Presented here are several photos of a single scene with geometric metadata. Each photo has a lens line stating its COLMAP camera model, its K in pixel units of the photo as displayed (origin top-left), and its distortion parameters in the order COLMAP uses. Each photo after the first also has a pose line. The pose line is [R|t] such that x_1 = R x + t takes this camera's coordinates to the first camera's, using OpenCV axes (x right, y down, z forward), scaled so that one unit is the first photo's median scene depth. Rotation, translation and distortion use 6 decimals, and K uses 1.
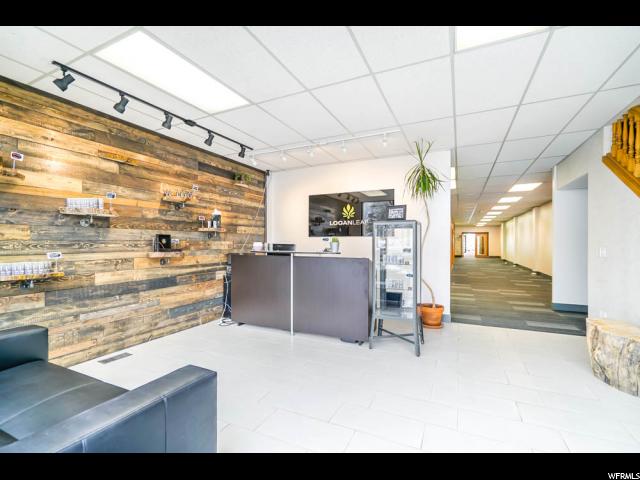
lens RADIAL K [[293.5, 0, 314.7], [0, 293.5, 243.3], [0, 0, 1]] dist [-0.006011, 0.002967]
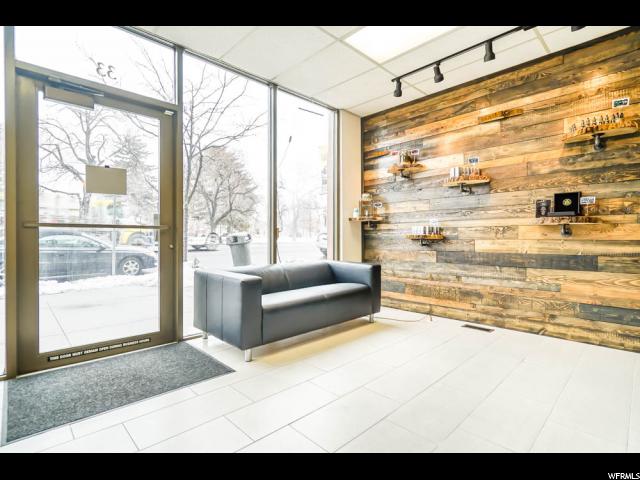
lens RADIAL K [[319.0, 0, 313.9], [0, 319.0, 238.3], [0, 0, 1]] dist [-0.003126, 0.001950]
pose [[-0.339932, 0.007530, -0.940420, 0.393506], [0.001242, 0.999971, 0.007558, 0.071153], [0.940449, 0.001401, -0.339931, 0.687665]]
